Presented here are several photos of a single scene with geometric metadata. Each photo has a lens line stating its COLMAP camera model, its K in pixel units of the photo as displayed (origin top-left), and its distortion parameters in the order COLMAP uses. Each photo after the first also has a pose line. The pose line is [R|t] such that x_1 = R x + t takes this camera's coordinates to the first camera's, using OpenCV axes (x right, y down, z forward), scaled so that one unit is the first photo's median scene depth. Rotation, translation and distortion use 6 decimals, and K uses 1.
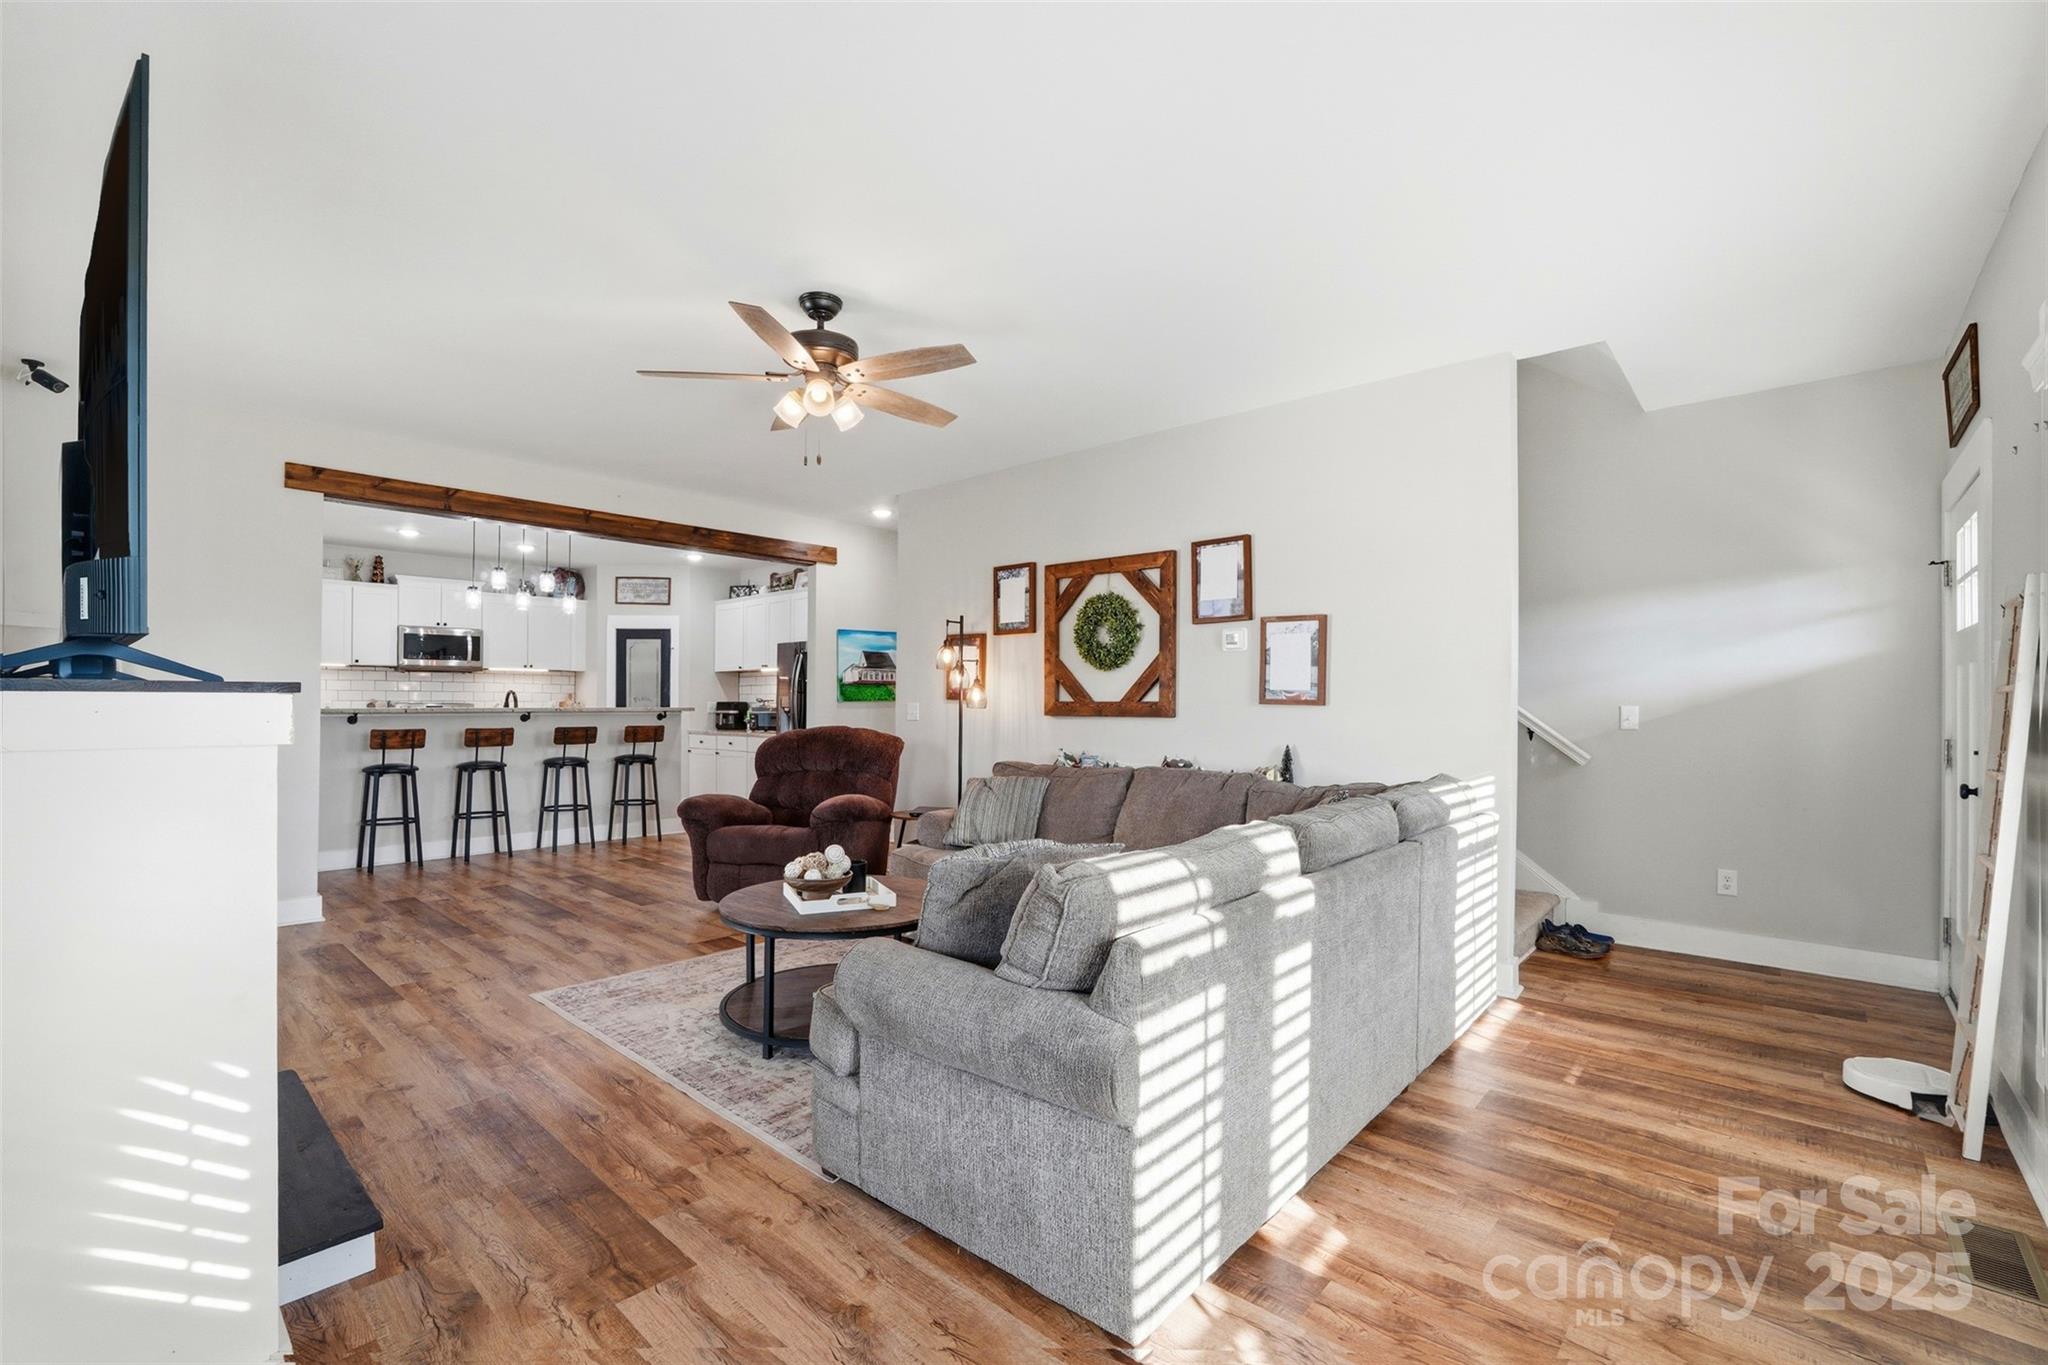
lens RADIAL K [[865.6, 0, 1017.5], [0, 865.6, 688.9], [0, 0, 1]] dist [-0.004400, 0.001374]
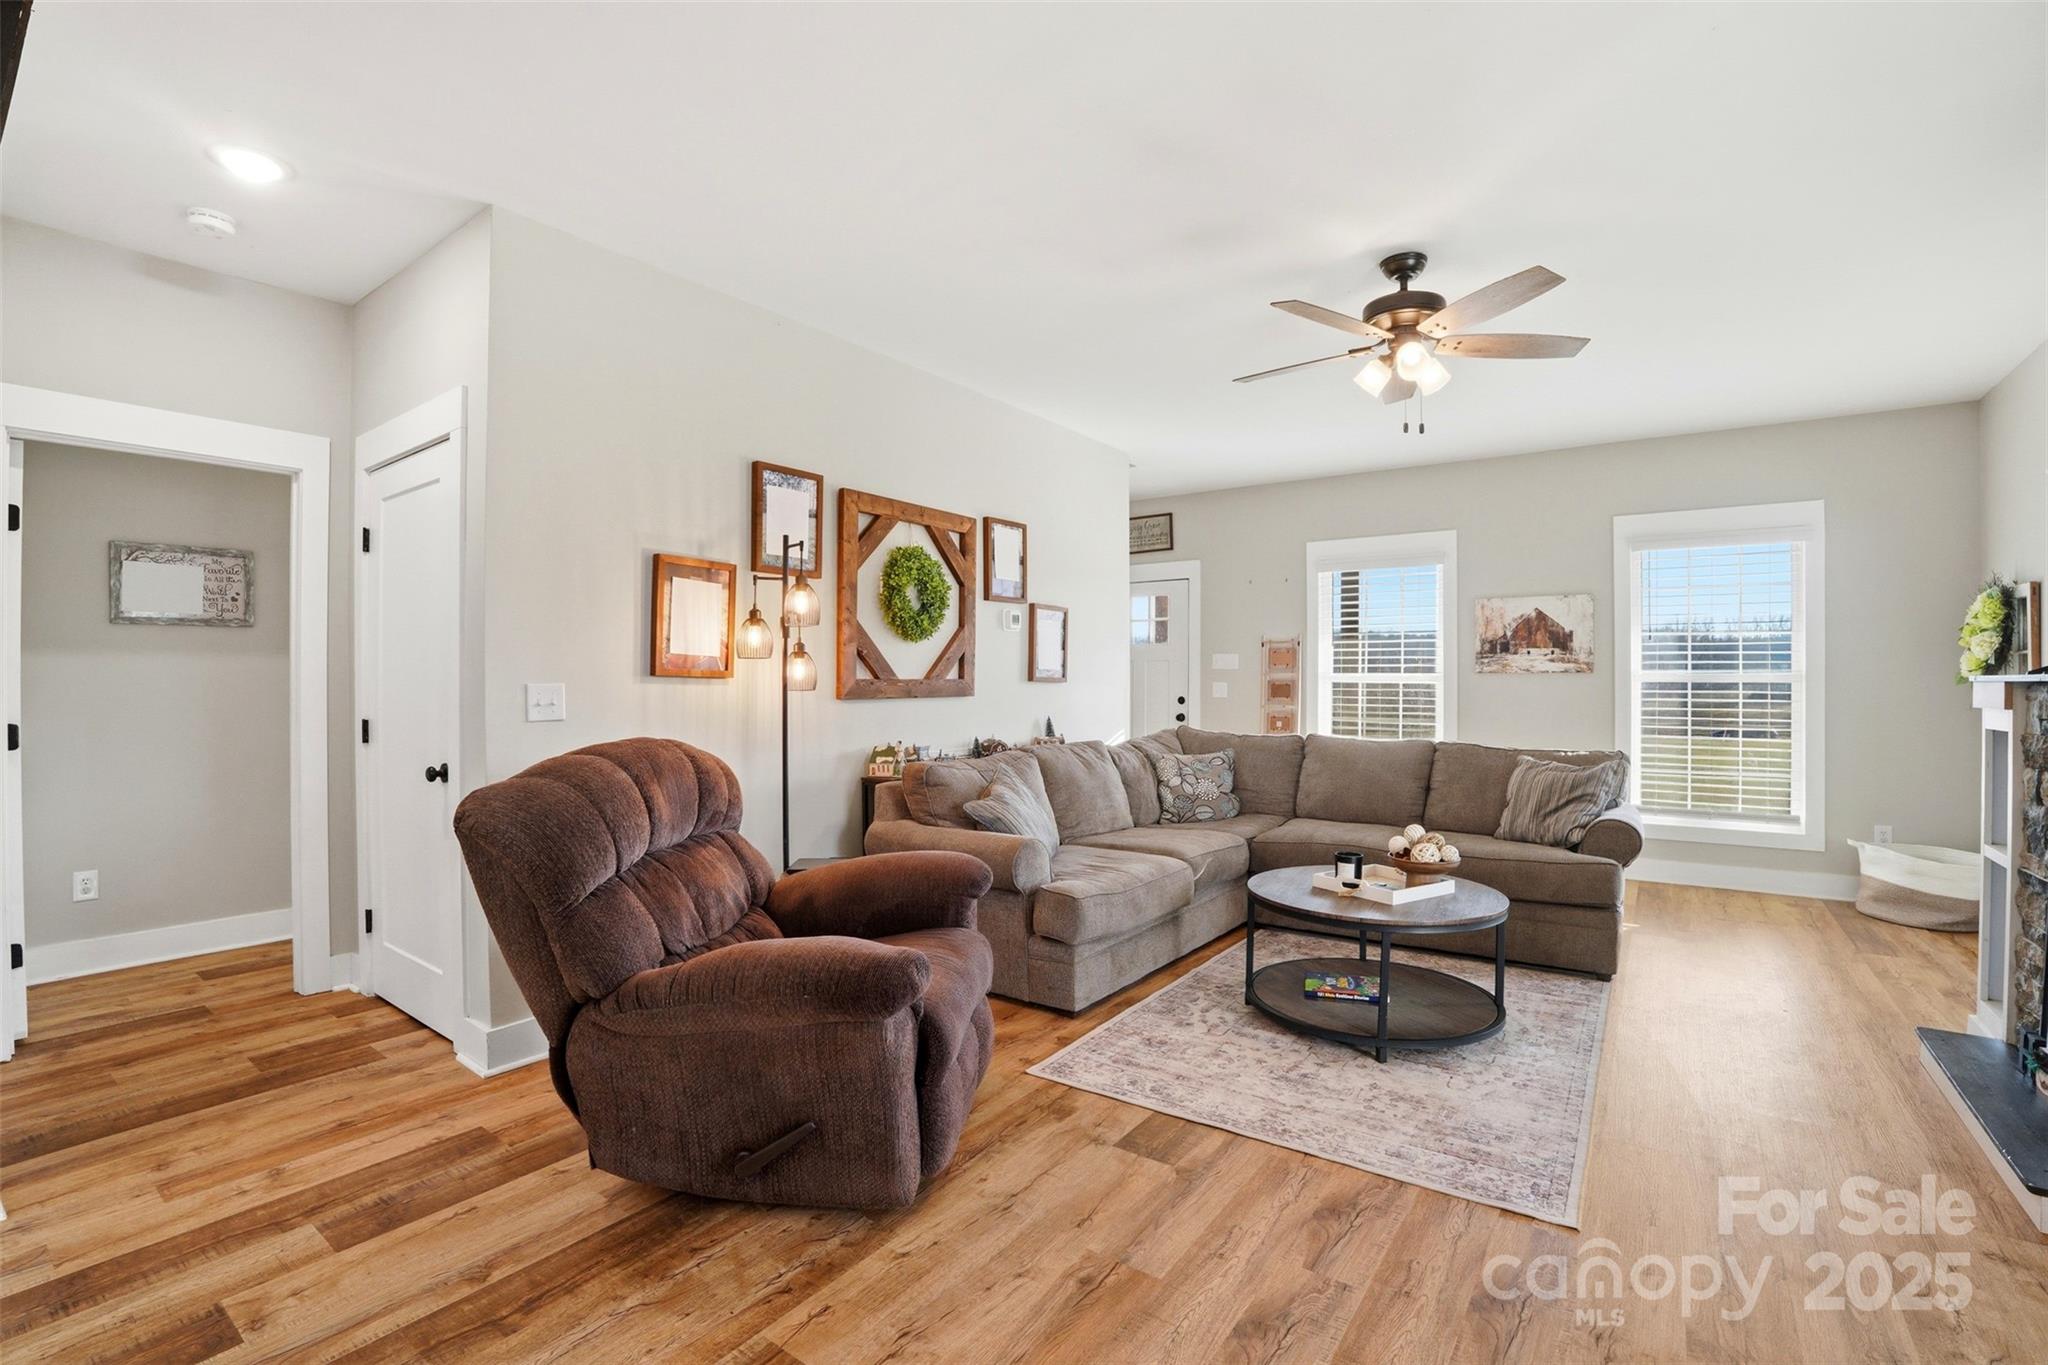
lens RADIAL K [[896.1, 0, 1012.6], [0, 896.1, 680.2], [0, 0, 1]] dist [-0.038989, 0.000318]
pose [[-0.092707, -0.004670, 0.995682, -0.741840], [-0.013608, 0.999902, 0.003423, 0.010795], [-0.995600, -0.013232, -0.092762, 0.975269]]
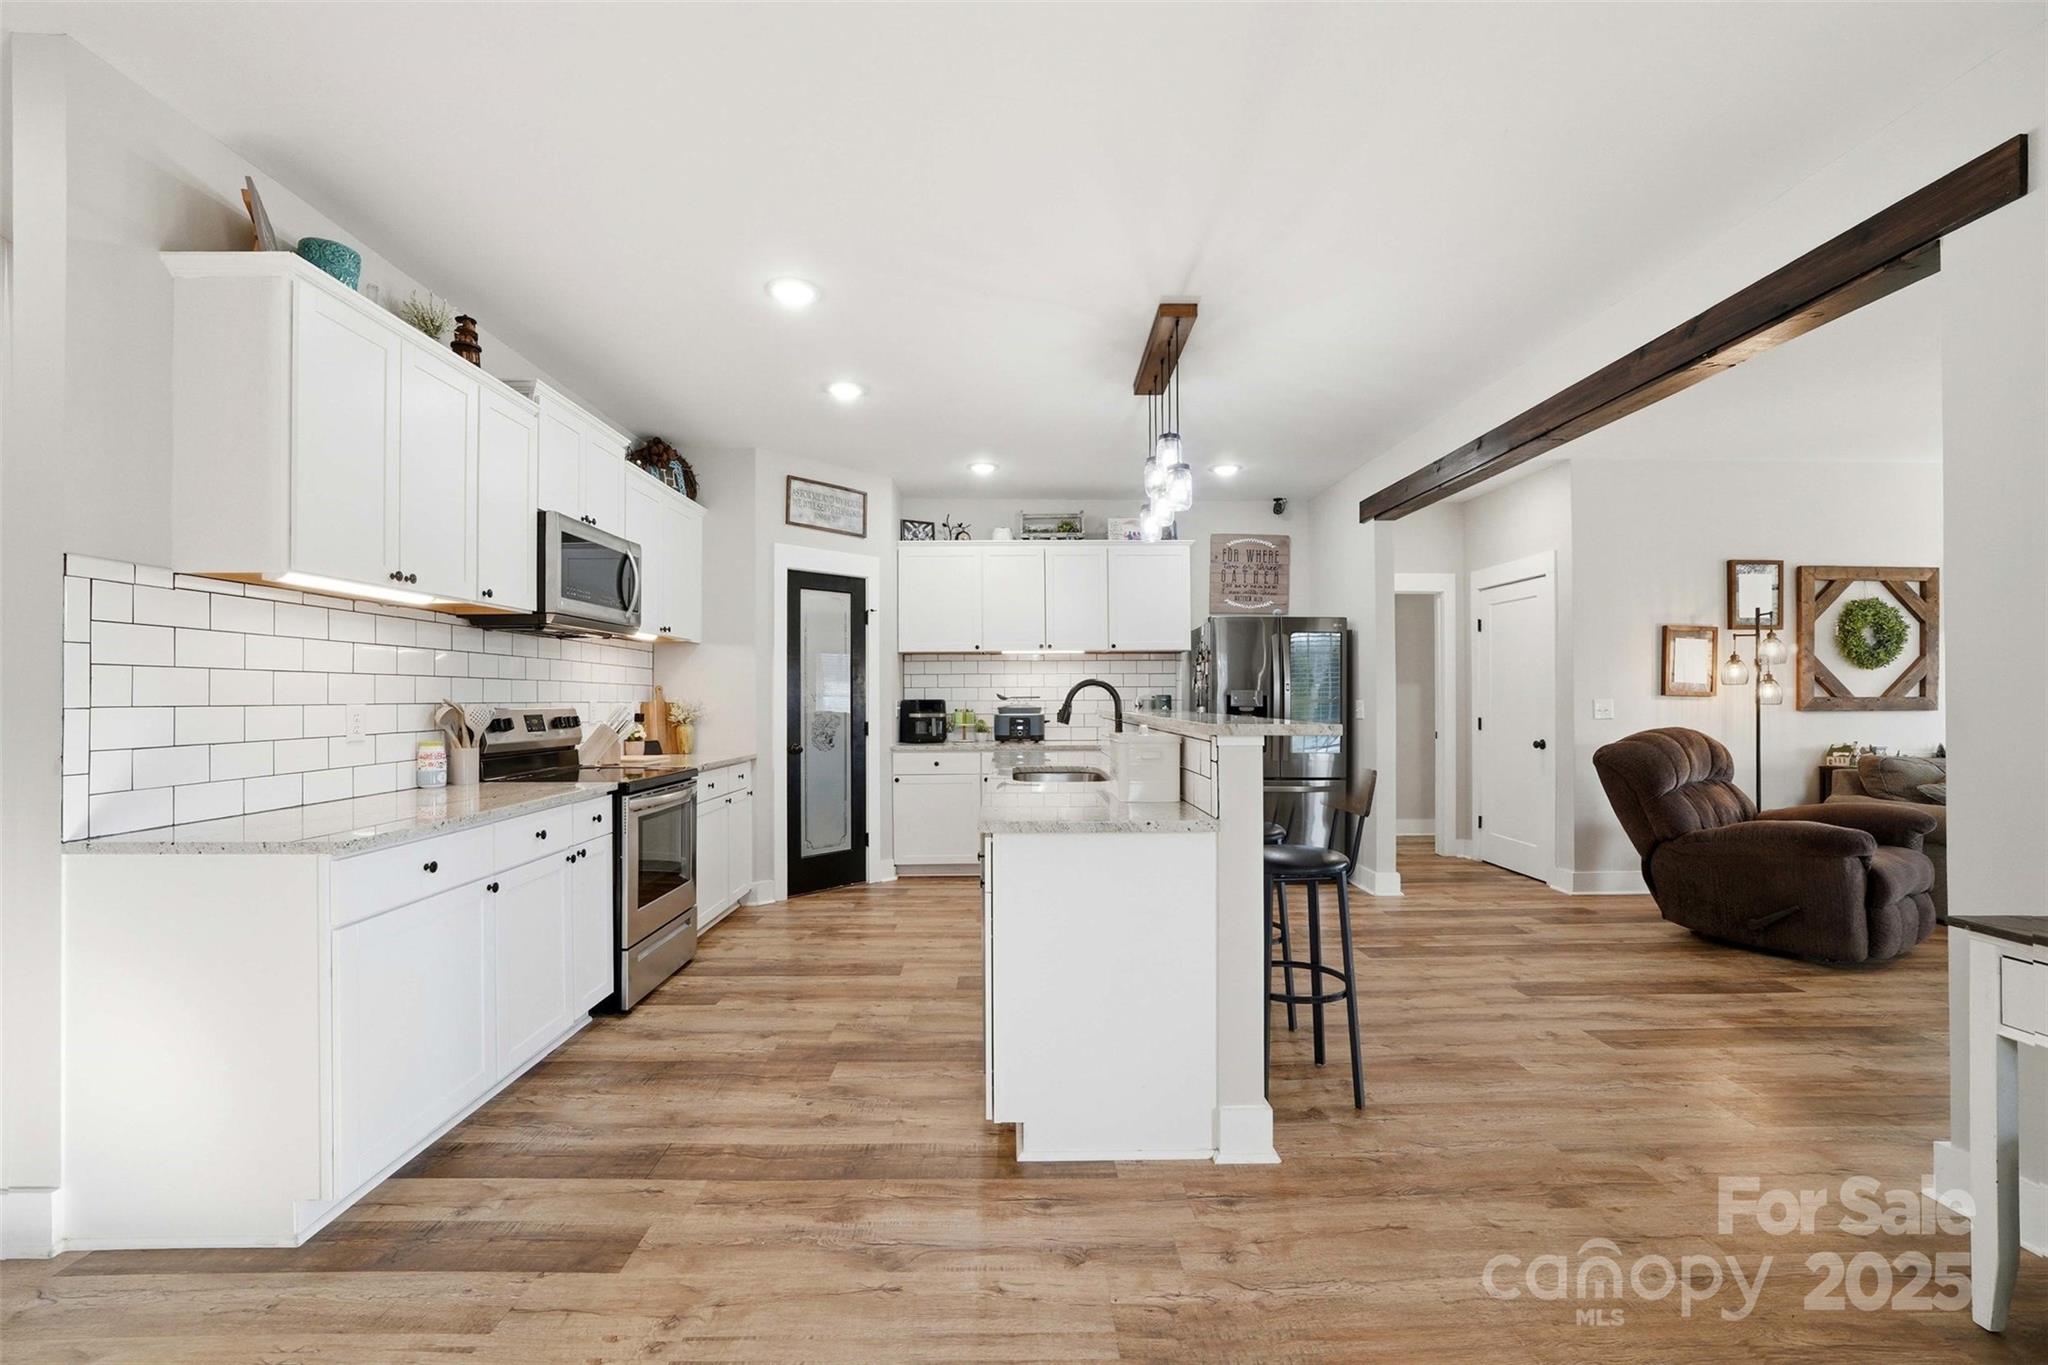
lens RADIAL K [[865.6, 0, 1030.3], [0, 865.6, 686.8], [0, 0, 1]] dist [-0.004400, 0.001374]
pose [[0.716615, 0.003908, 0.697458, -1.409477], [-0.007447, 0.999970, 0.002048, 0.006811], [-0.697429, -0.006662, 0.716623, 0.948572]]
